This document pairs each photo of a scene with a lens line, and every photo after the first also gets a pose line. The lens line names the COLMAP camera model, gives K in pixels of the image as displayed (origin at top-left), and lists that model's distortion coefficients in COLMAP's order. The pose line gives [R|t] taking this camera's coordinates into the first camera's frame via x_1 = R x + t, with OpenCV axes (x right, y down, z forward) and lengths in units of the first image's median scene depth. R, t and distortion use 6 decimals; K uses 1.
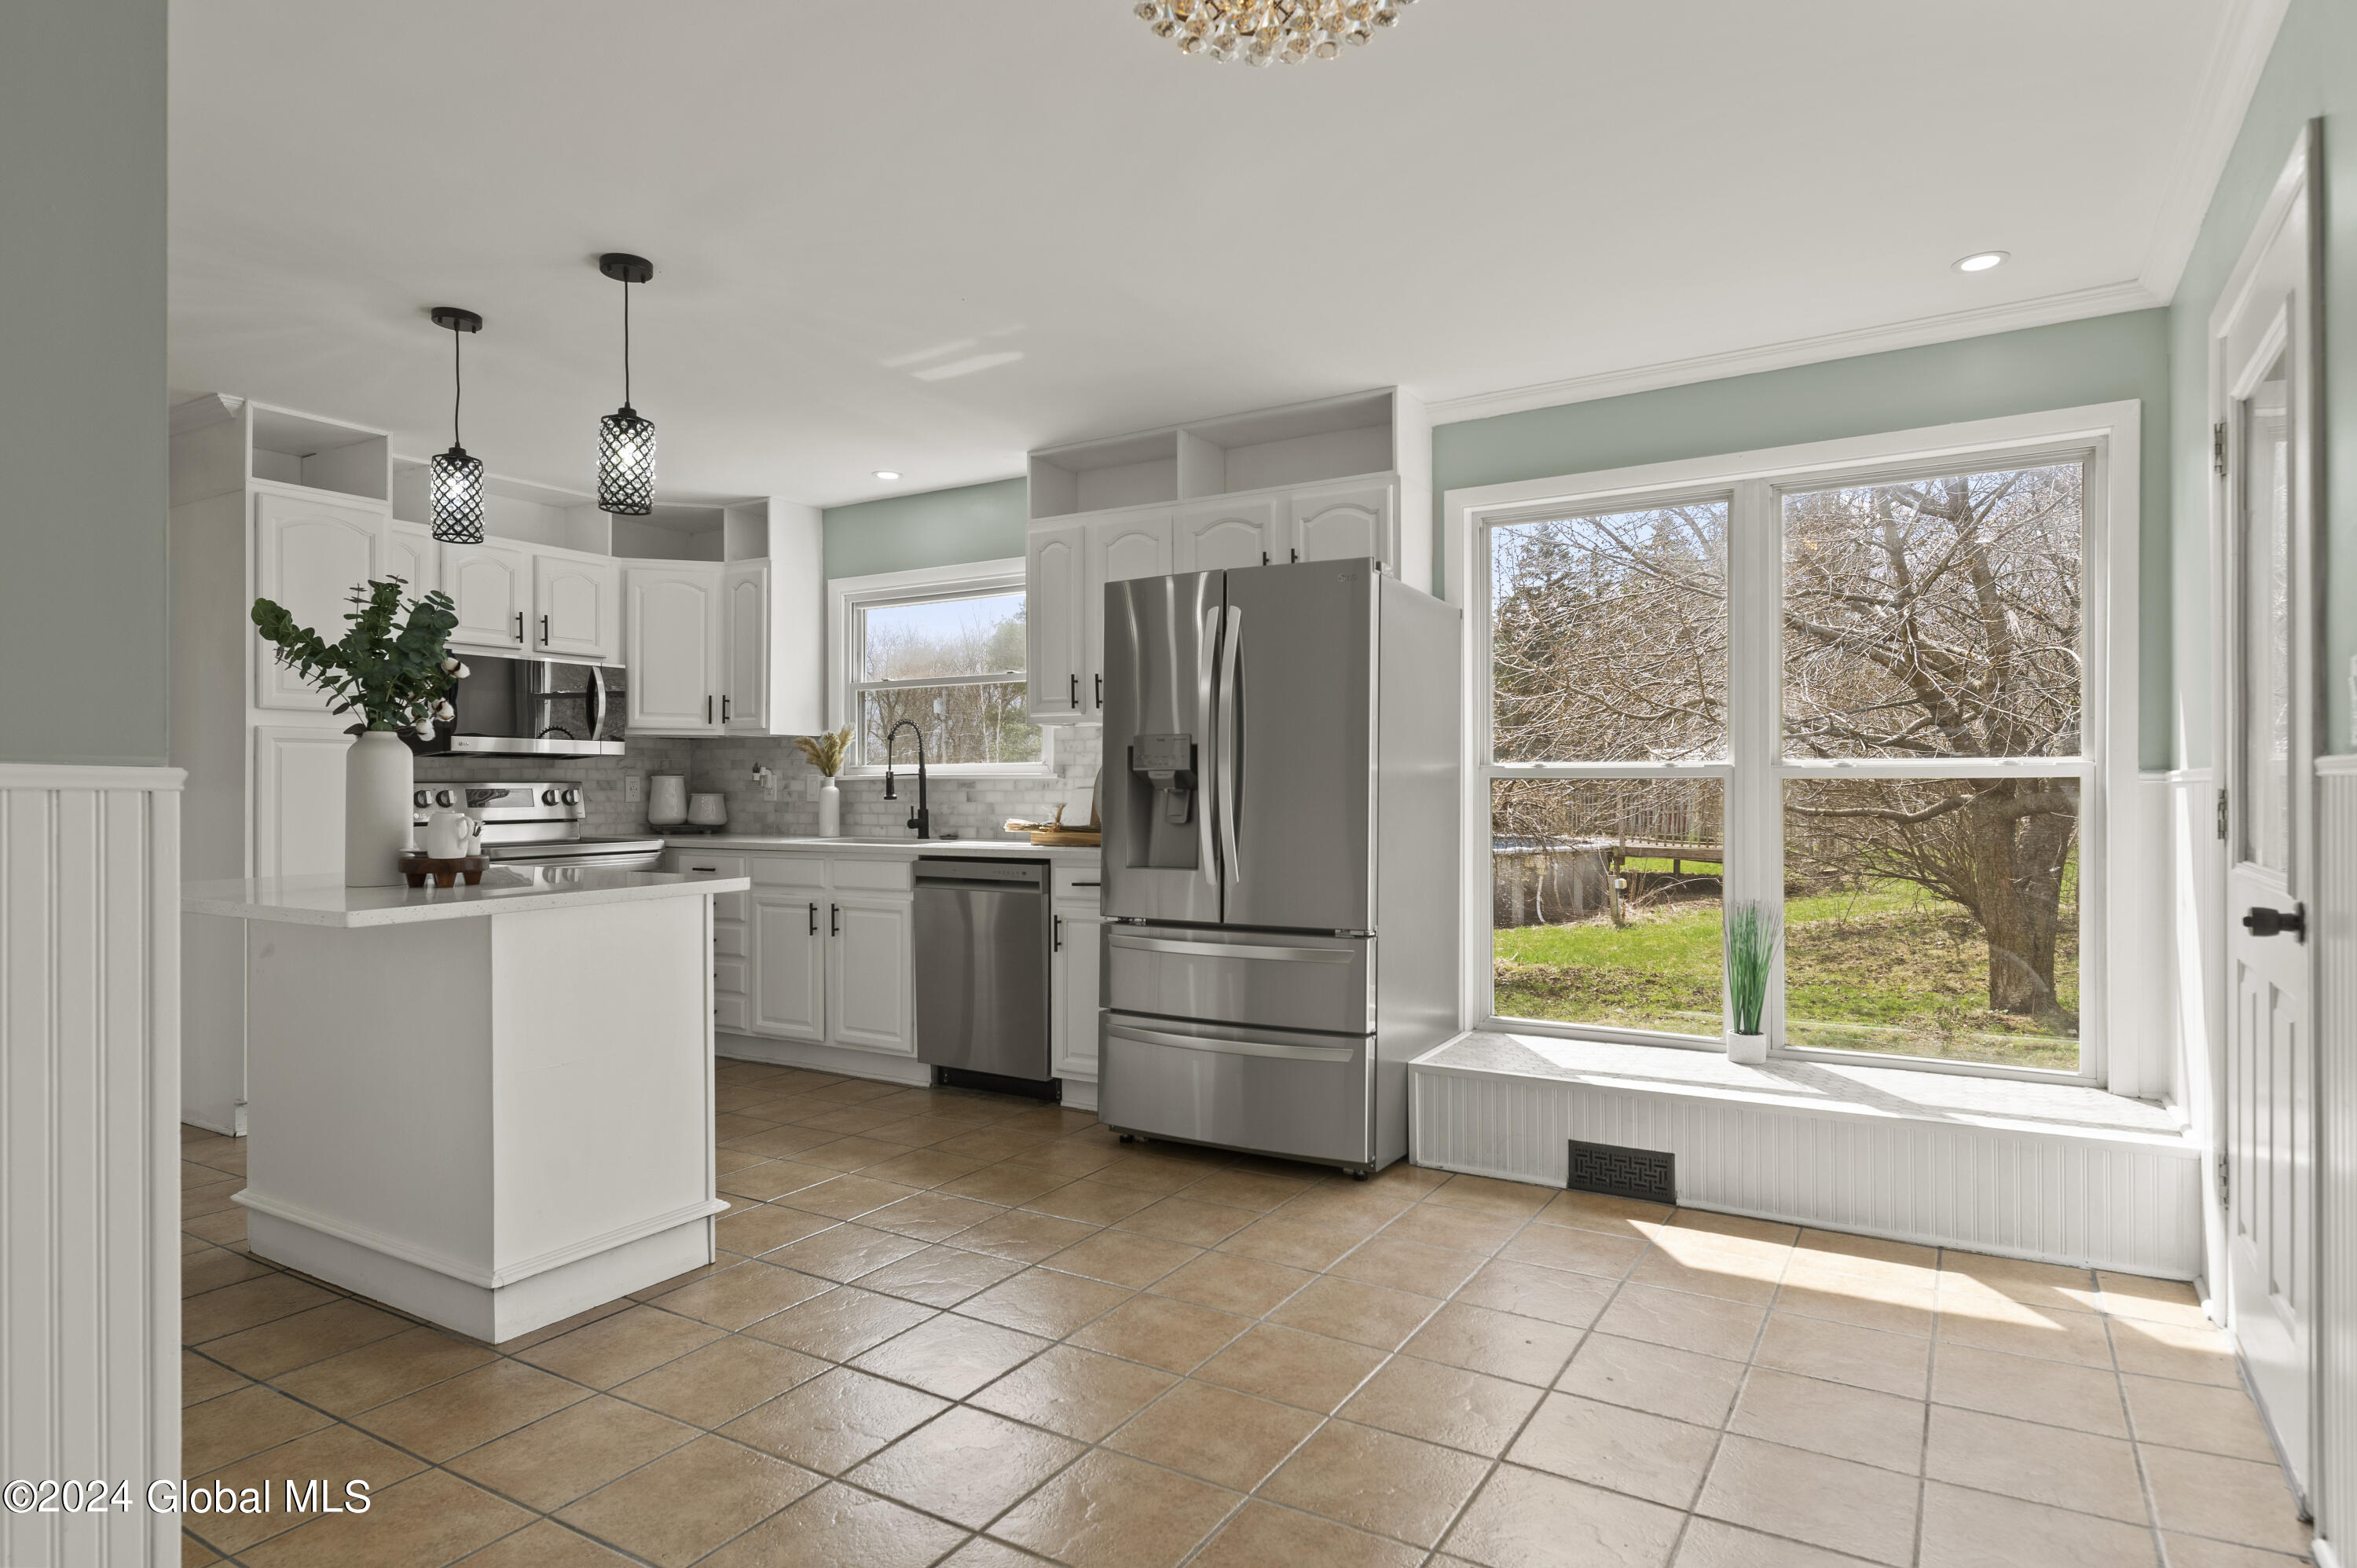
lens RADIAL K [[1237.1, 0, 1193.8], [0, 1237.1, 784.1], [0, 0, 1]] dist [0.010798, -0.007748]
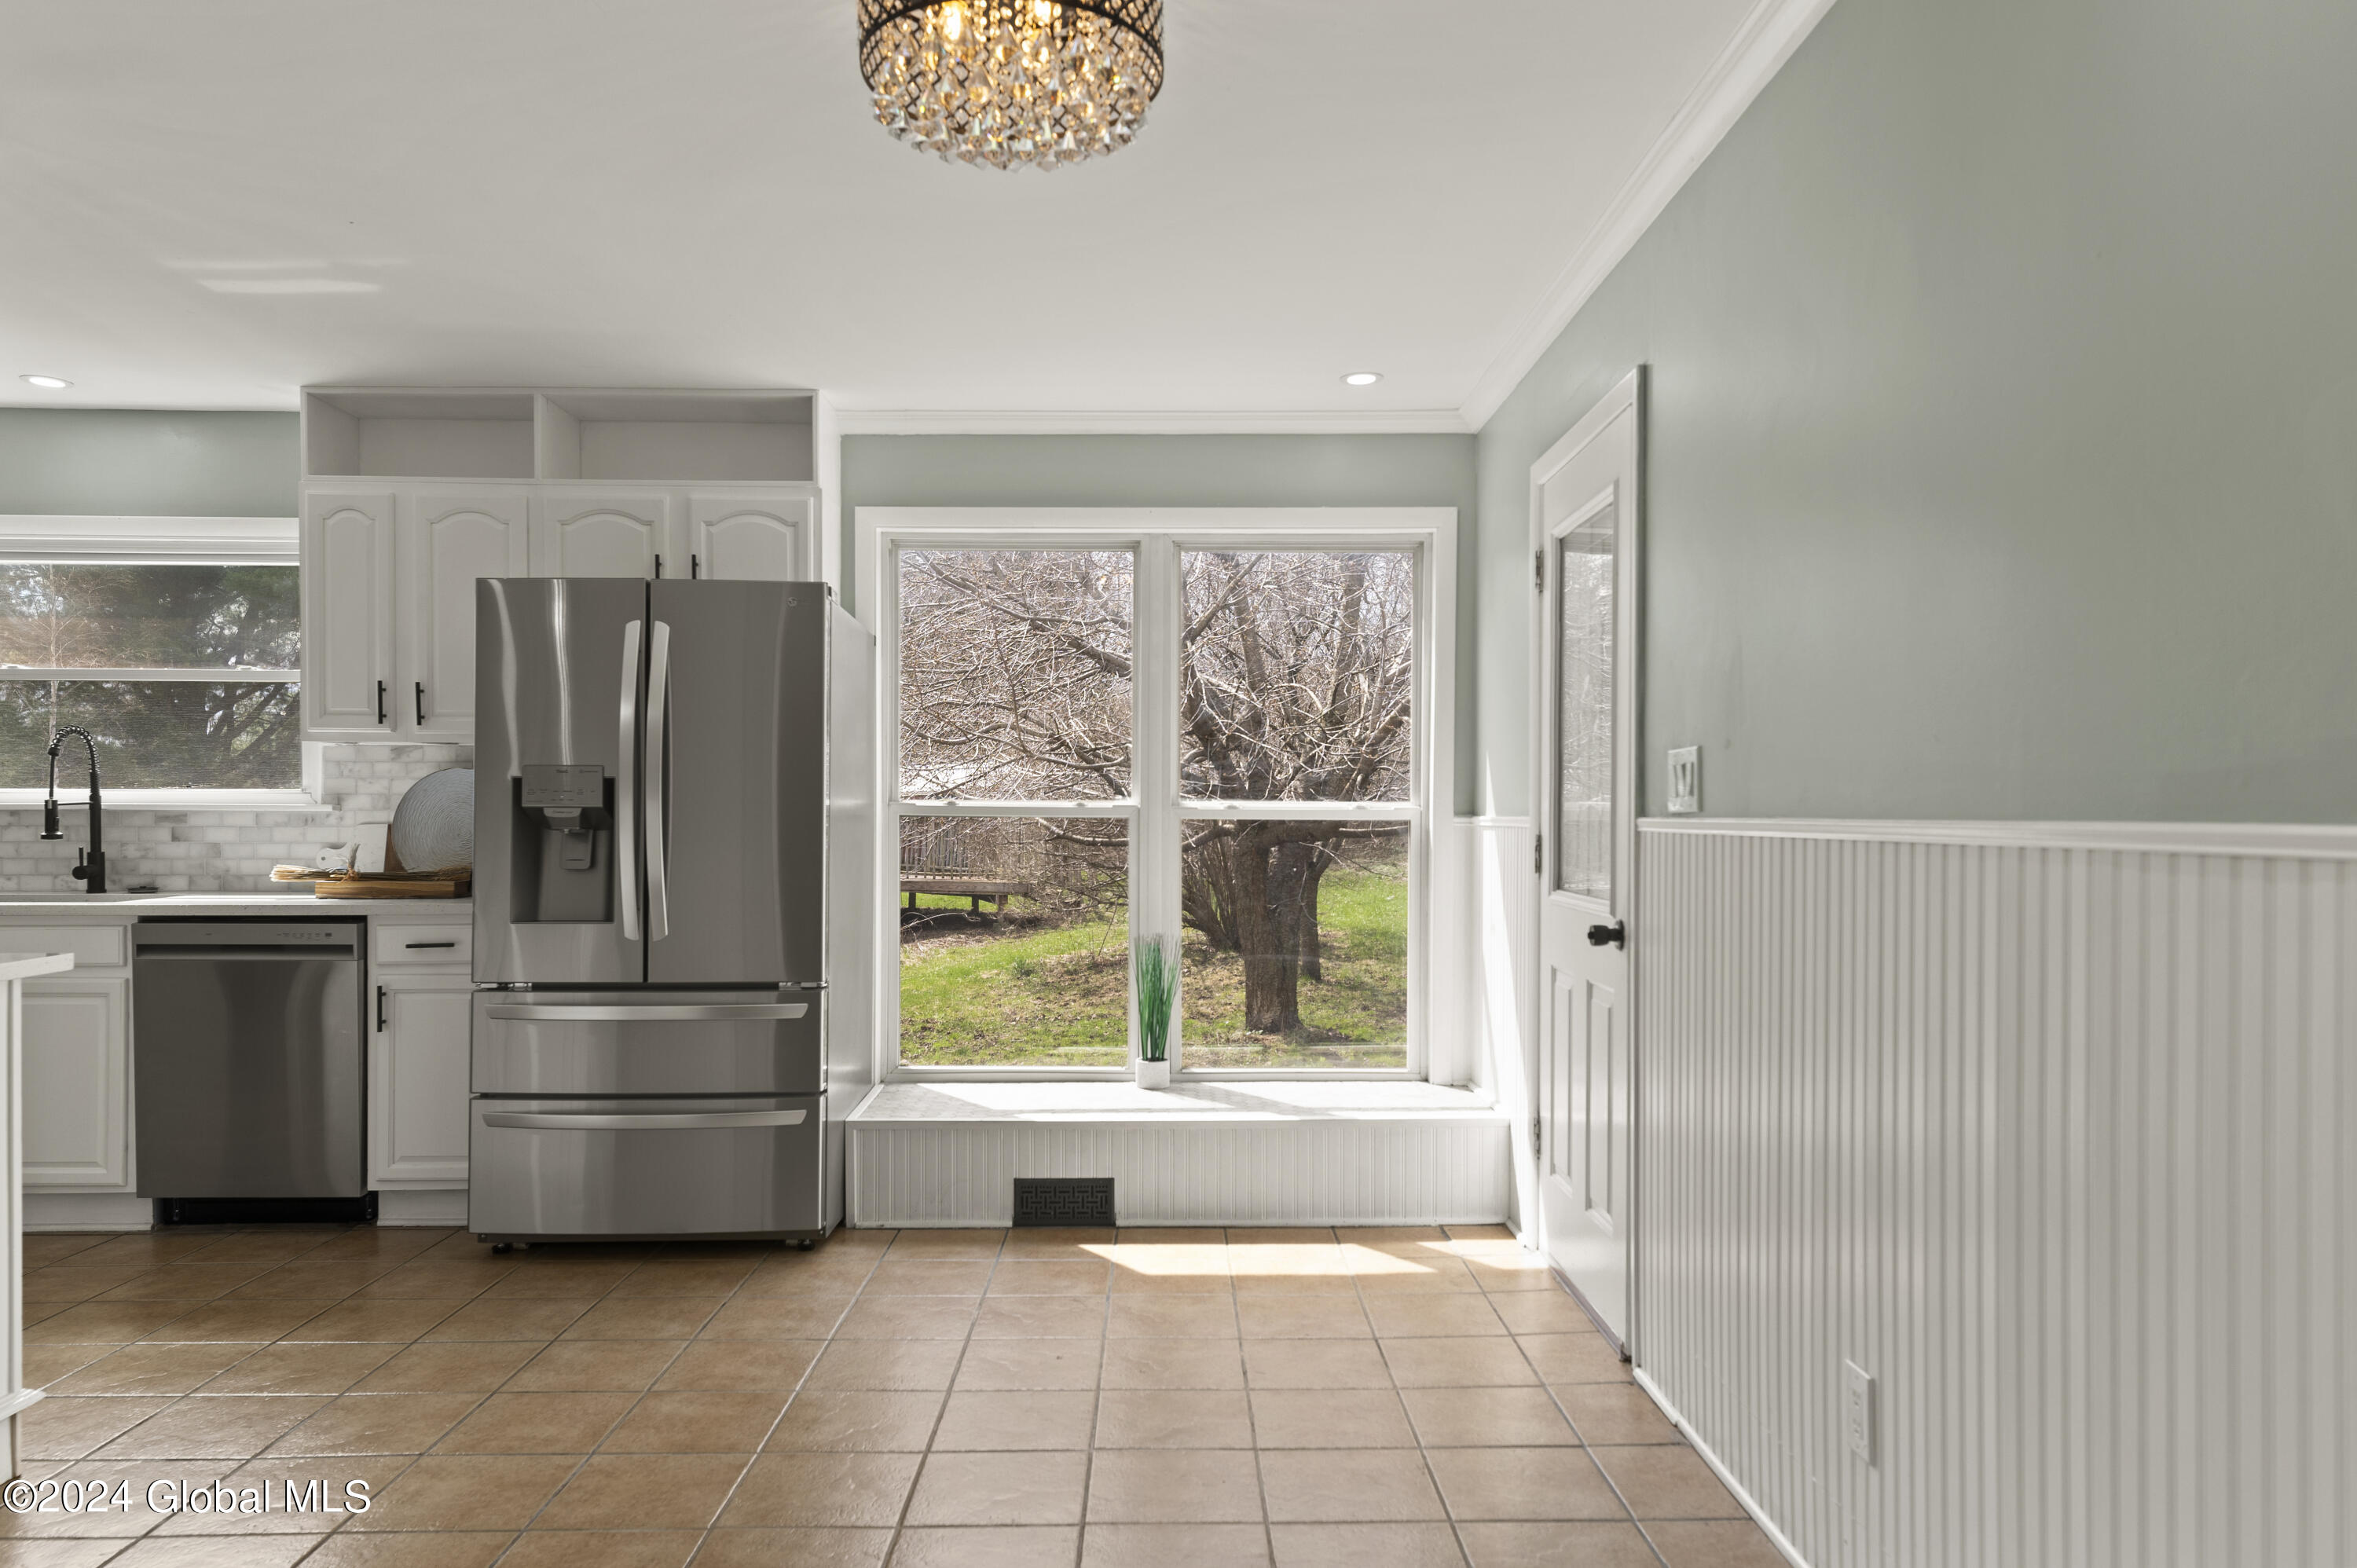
lens RADIAL K [[1478.5, 0, 1134.4], [0, 1478.5, 821.4], [0, 0, 1]] dist [0.017326, 0.001079]
pose [[0.865497, 0.001451, 0.500913, -0.200605], [-0.006389, 0.999946, 0.008142, -0.012640], [-0.500874, -0.010248, 0.865460, -0.080742]]
